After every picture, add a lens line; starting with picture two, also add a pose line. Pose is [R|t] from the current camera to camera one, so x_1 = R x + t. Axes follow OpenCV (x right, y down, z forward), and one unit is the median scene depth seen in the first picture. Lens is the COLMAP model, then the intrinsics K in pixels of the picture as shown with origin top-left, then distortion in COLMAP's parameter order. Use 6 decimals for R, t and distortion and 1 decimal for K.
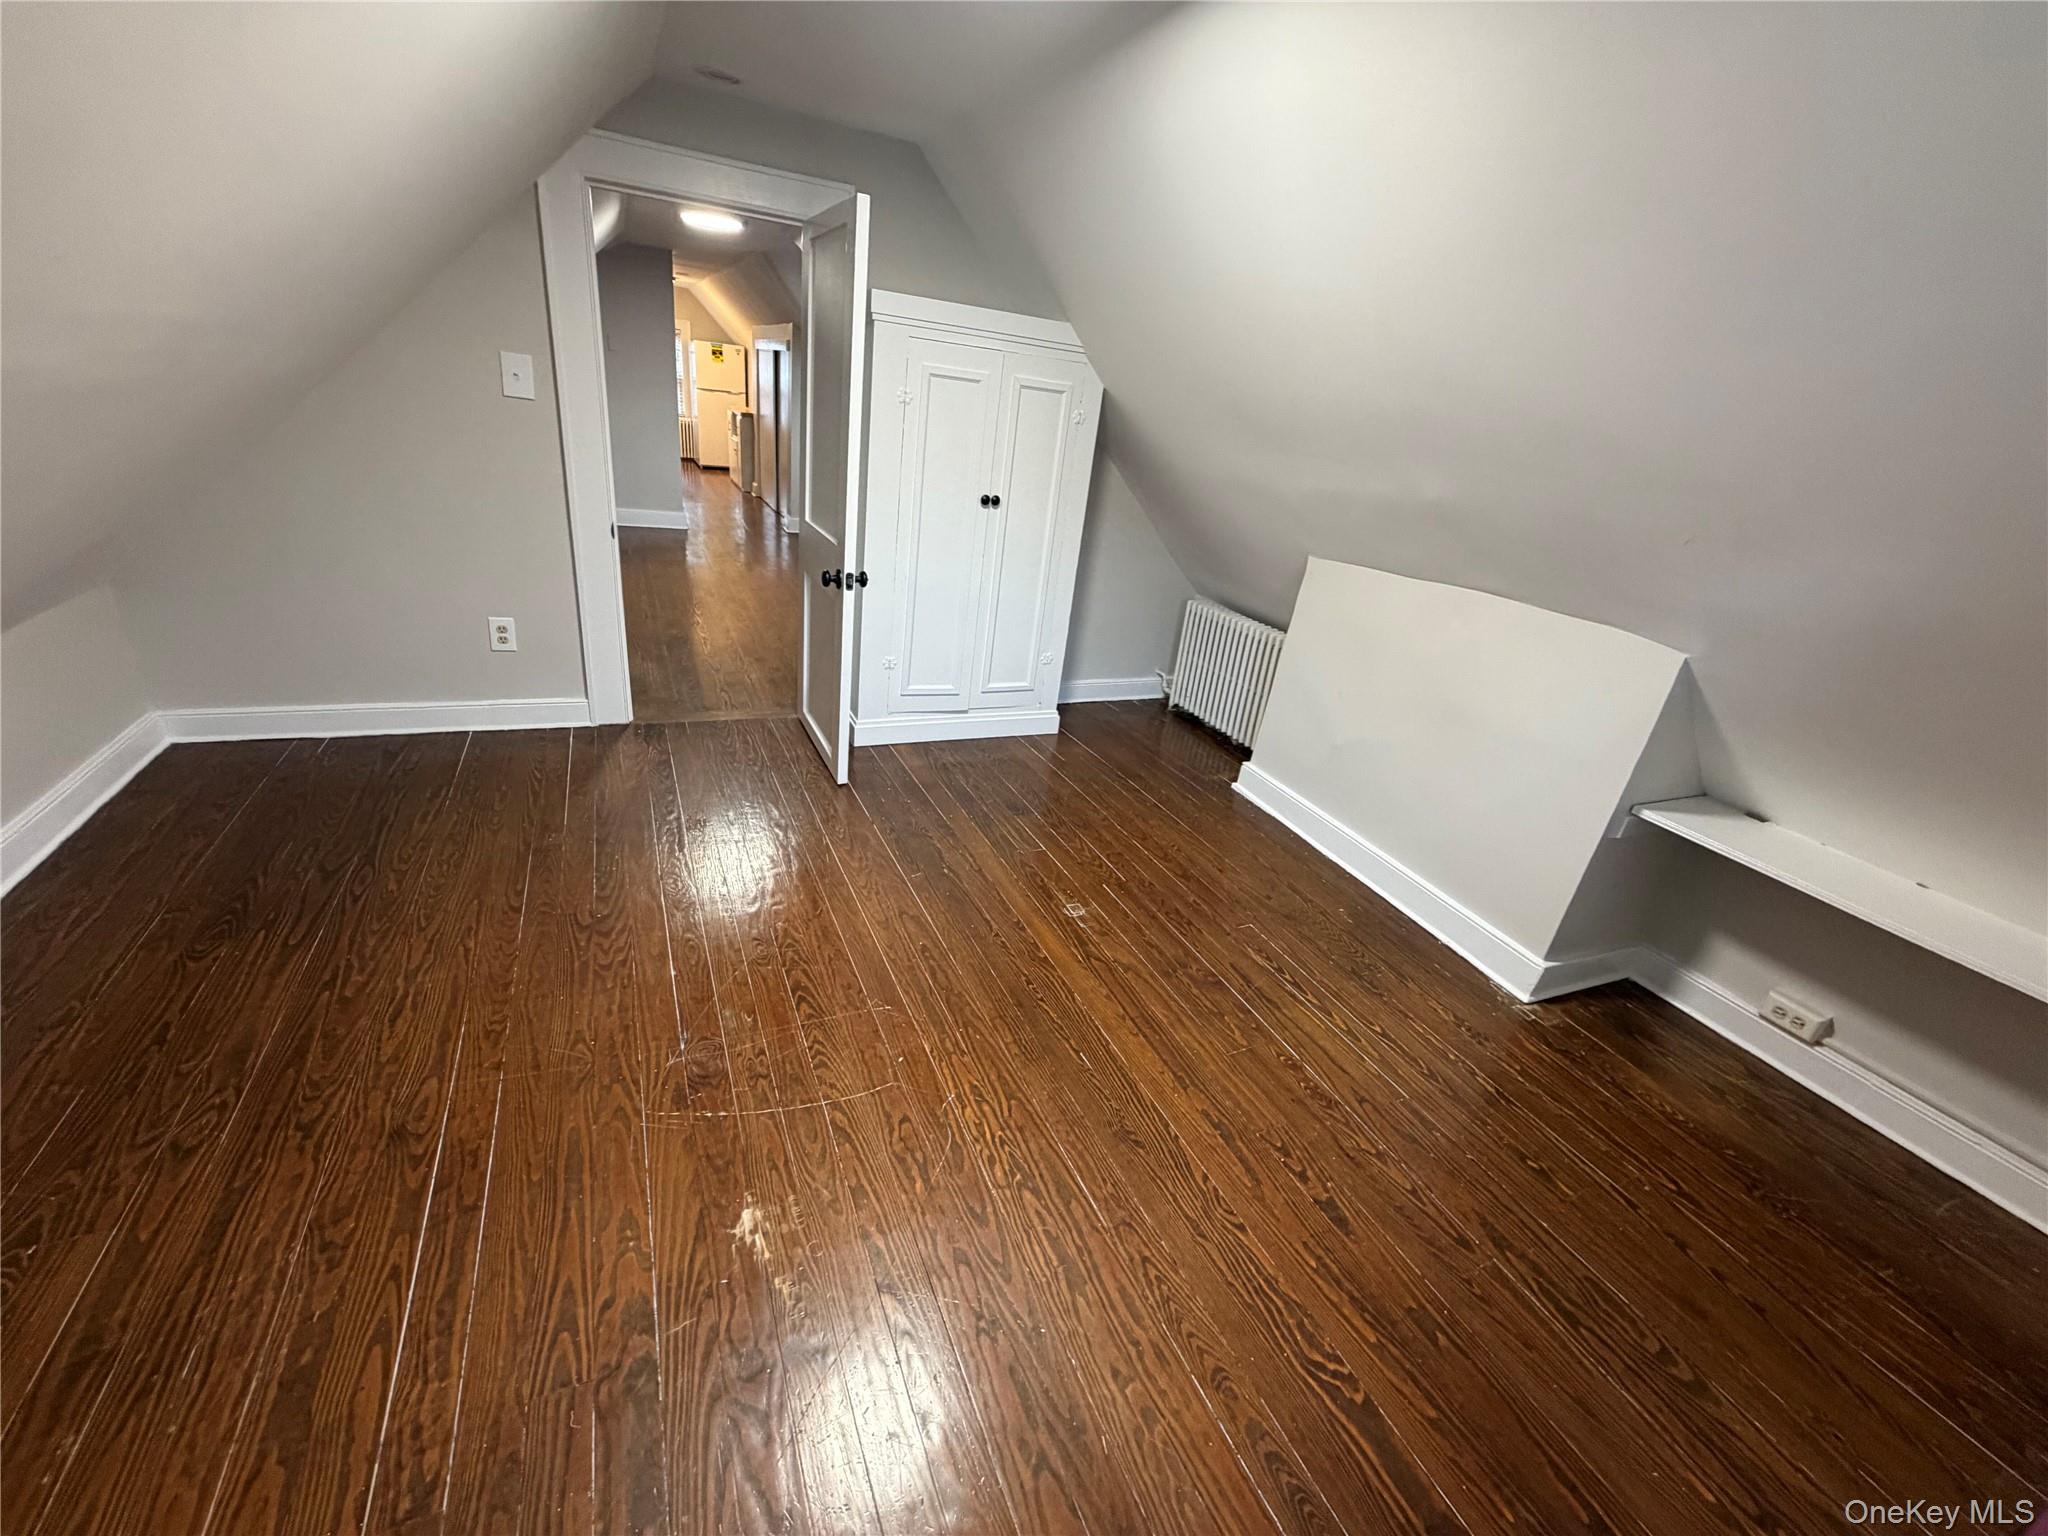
lens RADIAL K [[814.9, 0, 1010.9], [0, 814.9, 773.5], [0, 0, 1]] dist [-0.000889, 0.000250]
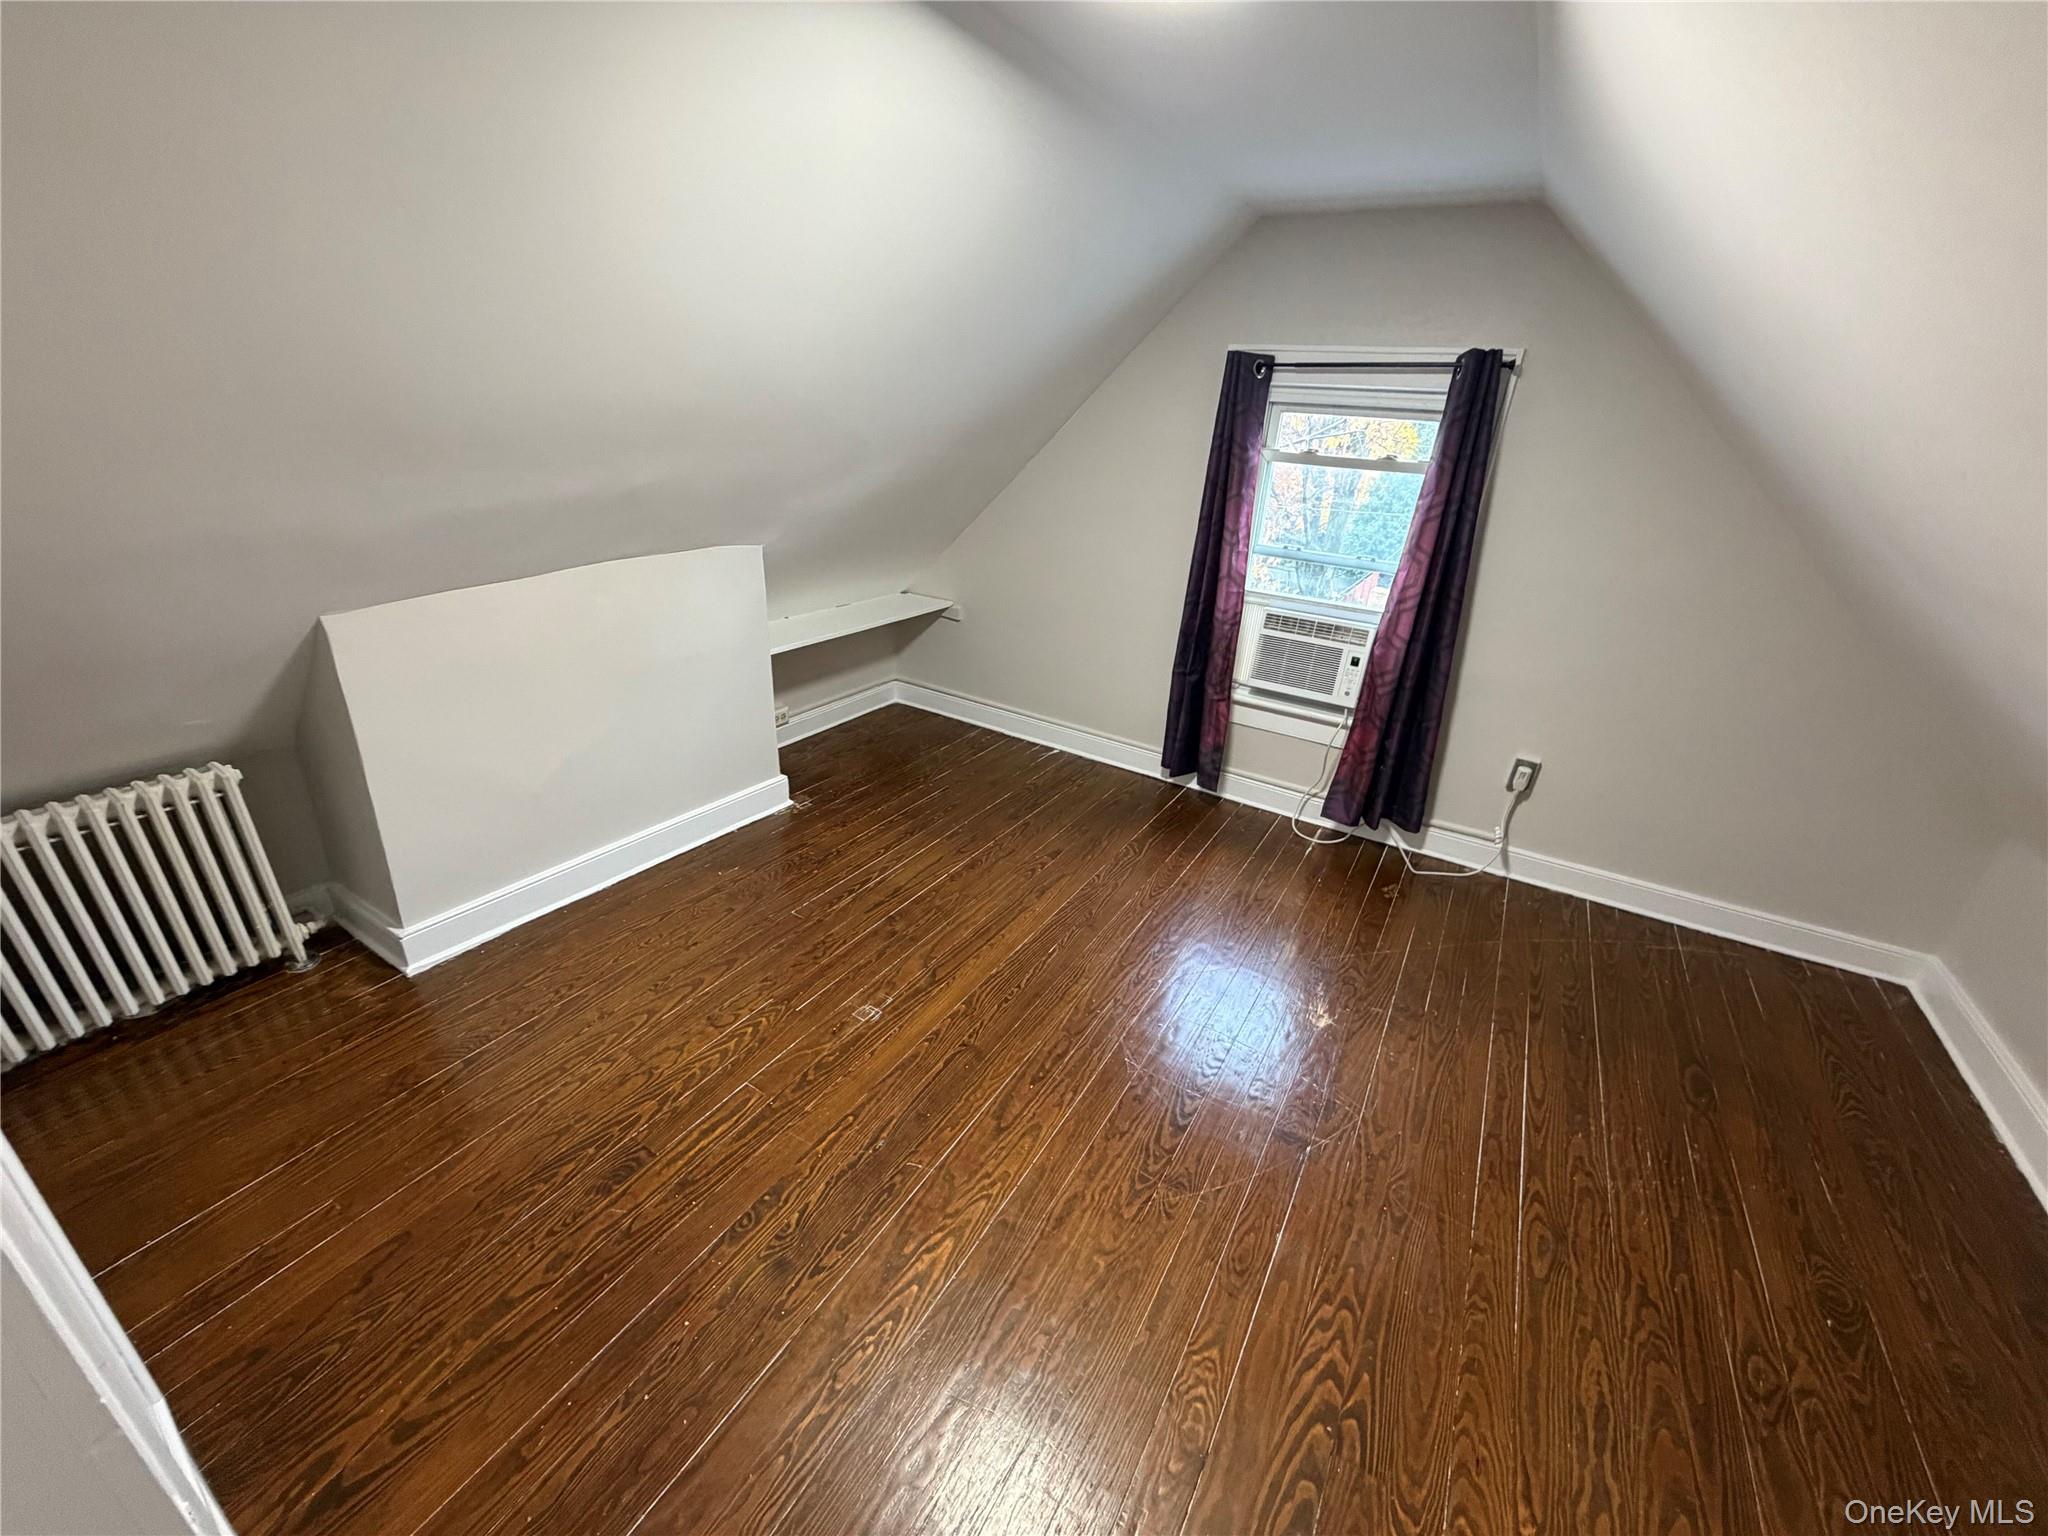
lens RADIAL K [[814.9, 0, 1030.0], [0, 814.9, 776.8], [0, 0, 1]] dist [-0.000889, 0.000250]
pose [[-0.562791, -0.474353, 0.676945, -0.637404], [0.227322, 0.698557, 0.678486, -0.732458], [-0.794727, 0.535731, -0.285311, 1.239326]]
